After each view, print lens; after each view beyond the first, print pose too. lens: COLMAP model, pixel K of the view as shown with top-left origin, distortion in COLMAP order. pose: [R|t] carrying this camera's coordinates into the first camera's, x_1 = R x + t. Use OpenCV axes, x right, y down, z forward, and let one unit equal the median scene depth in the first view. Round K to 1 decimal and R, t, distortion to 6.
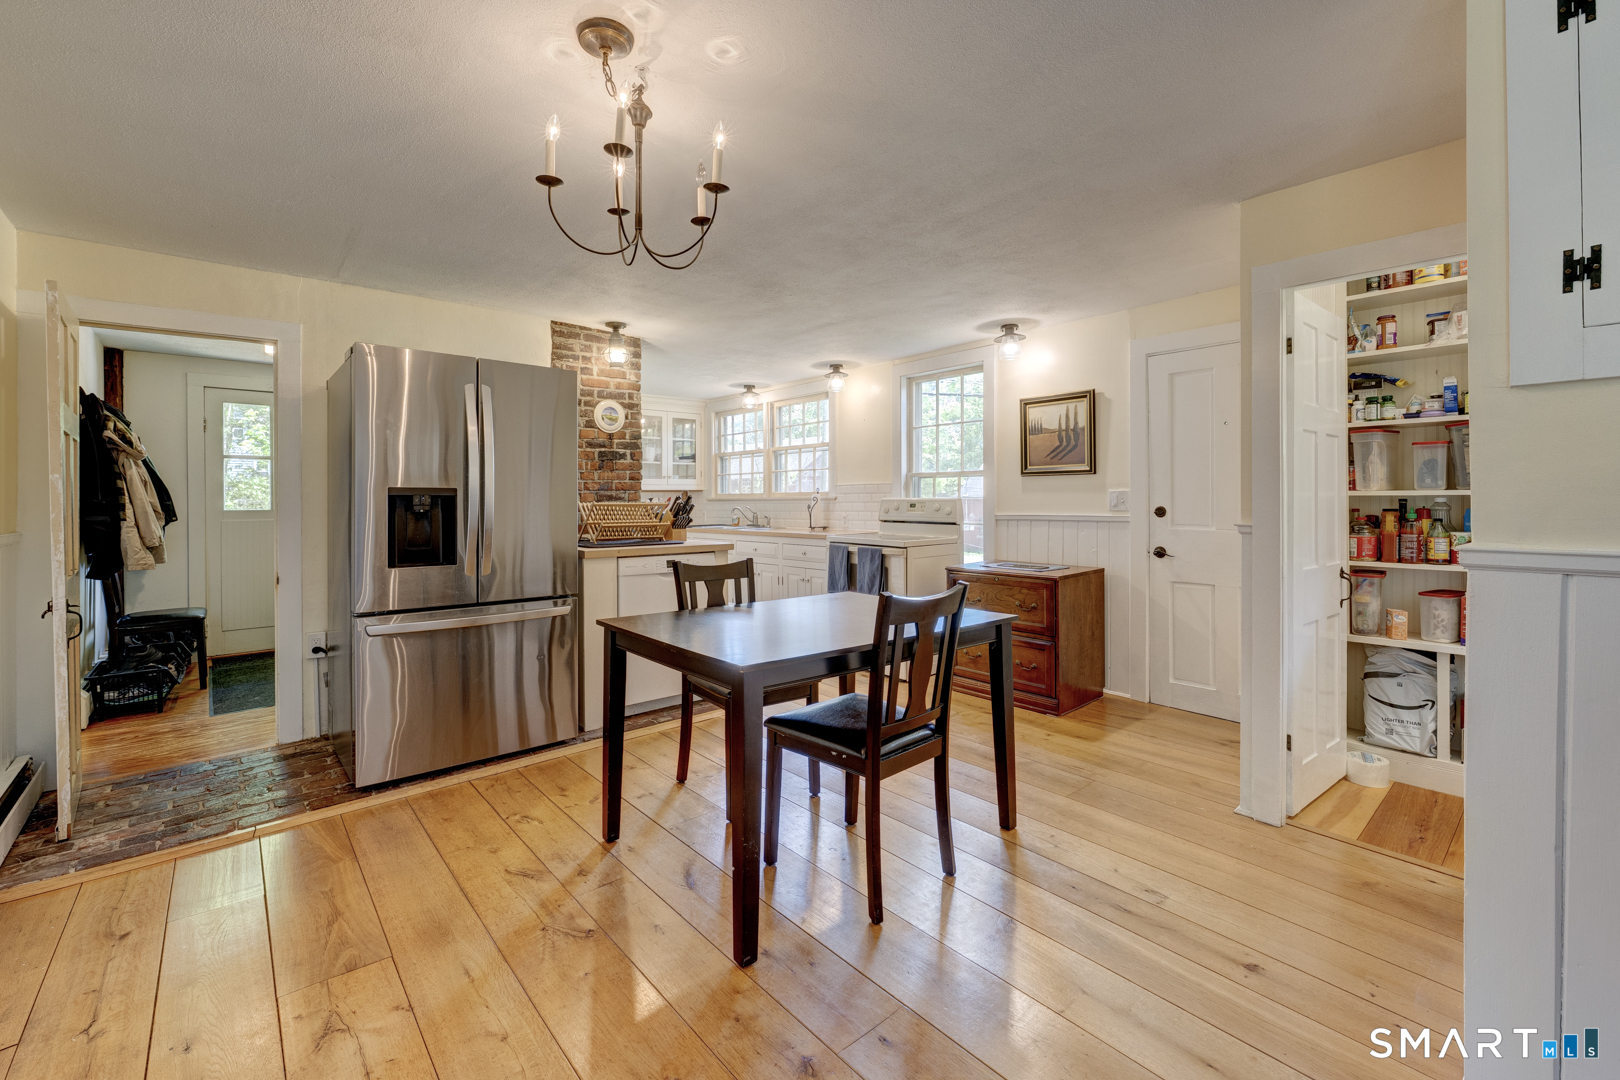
lens RADIAL K [[681.3, 0, 809.8], [0, 681.3, 497.9], [0, 0, 1]] dist [-0.004425, -0.001450]
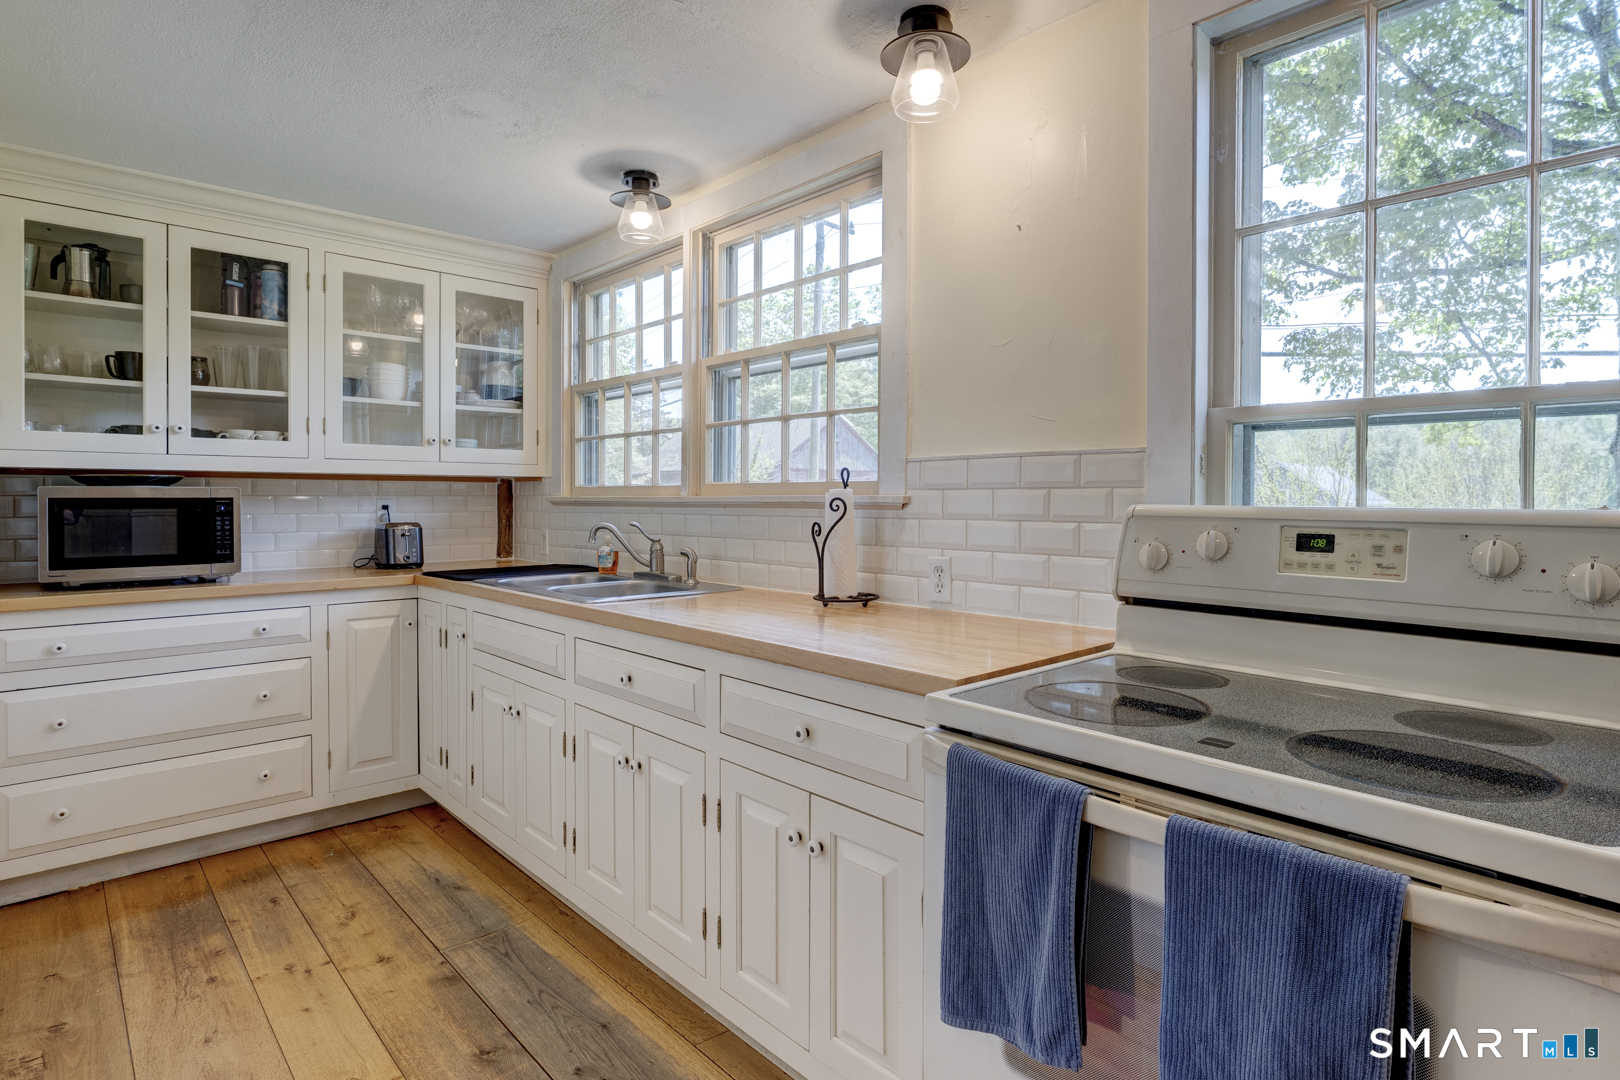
lens RADIAL K [[853.0, 0, 834.6], [0, 853.0, 497.9], [0, 0, 1]] dist [-0.006179, 0.000544]
pose [[0.998239, 0.008214, 0.058748, -0.022148], [-0.008379, 0.999962, 0.002554, -0.003304], [-0.058725, -0.003042, 0.998270, 0.850683]]
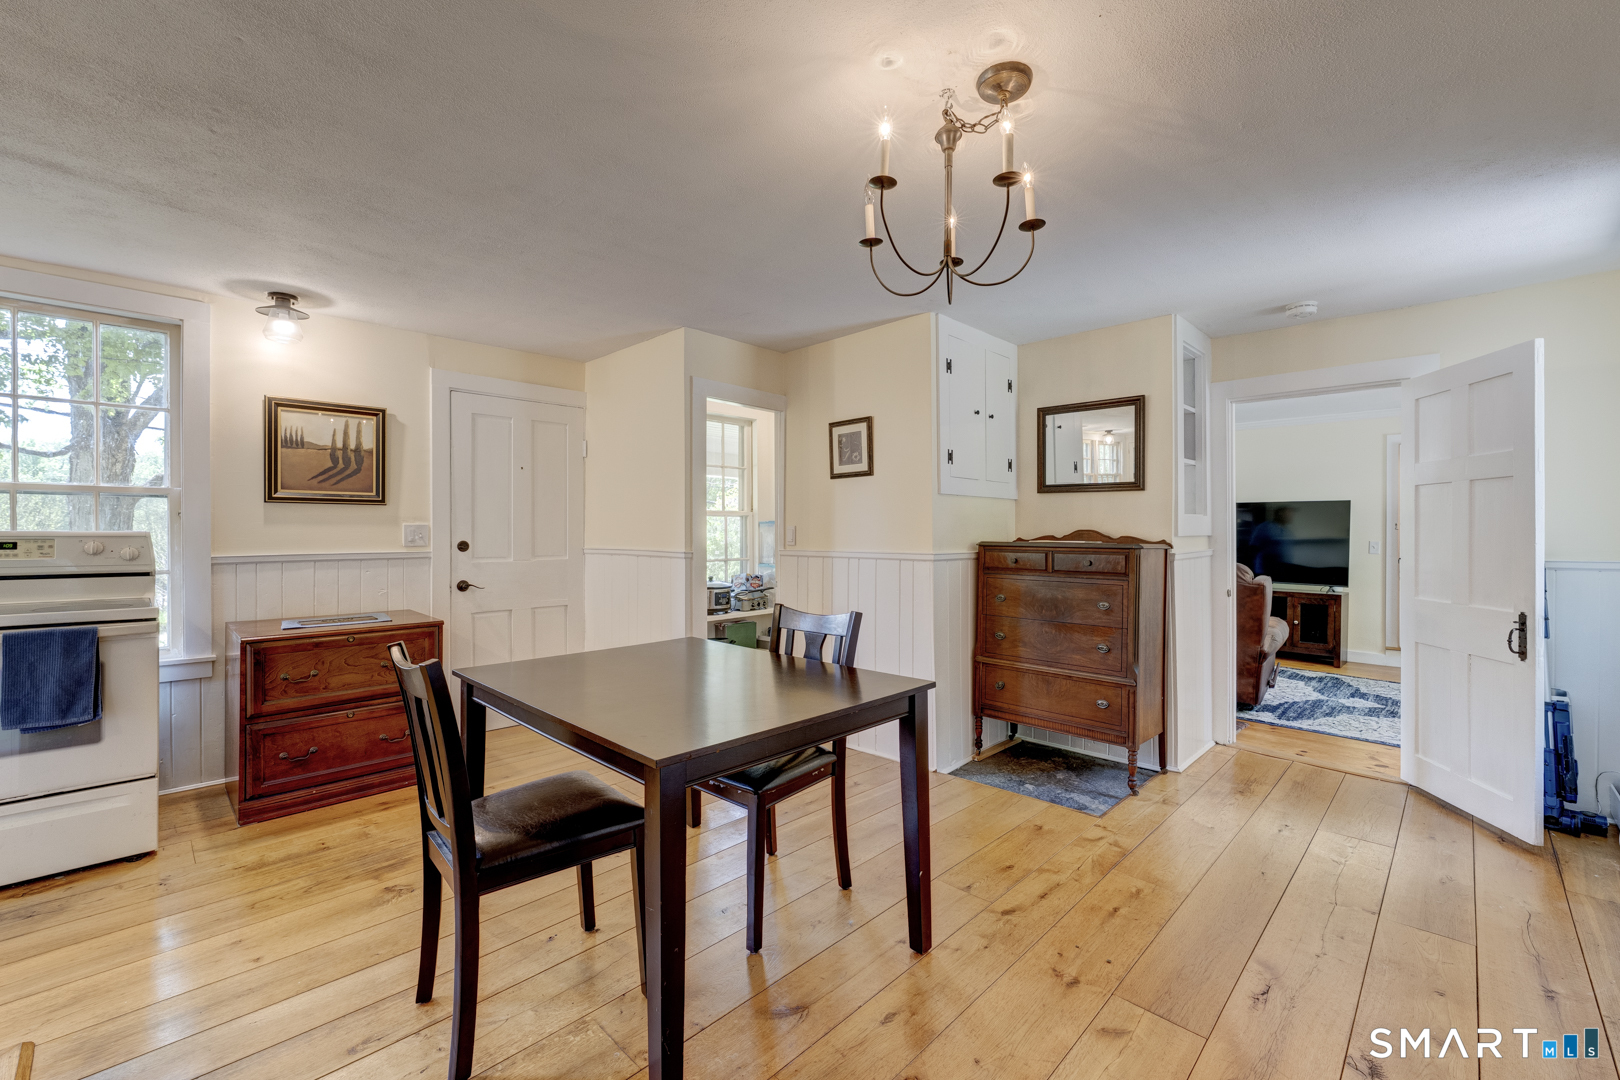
lens RADIAL K [[681.3, 0, 796.9], [0, 681.3, 536.1], [0, 0, 1]] dist [-0.004425, -0.001450]
pose [[-0.068812, -0.005026, 0.997617, -0.467952], [-0.004083, 0.999980, 0.004756, -0.001435], [-0.997621, -0.003746, -0.068831, 0.501422]]
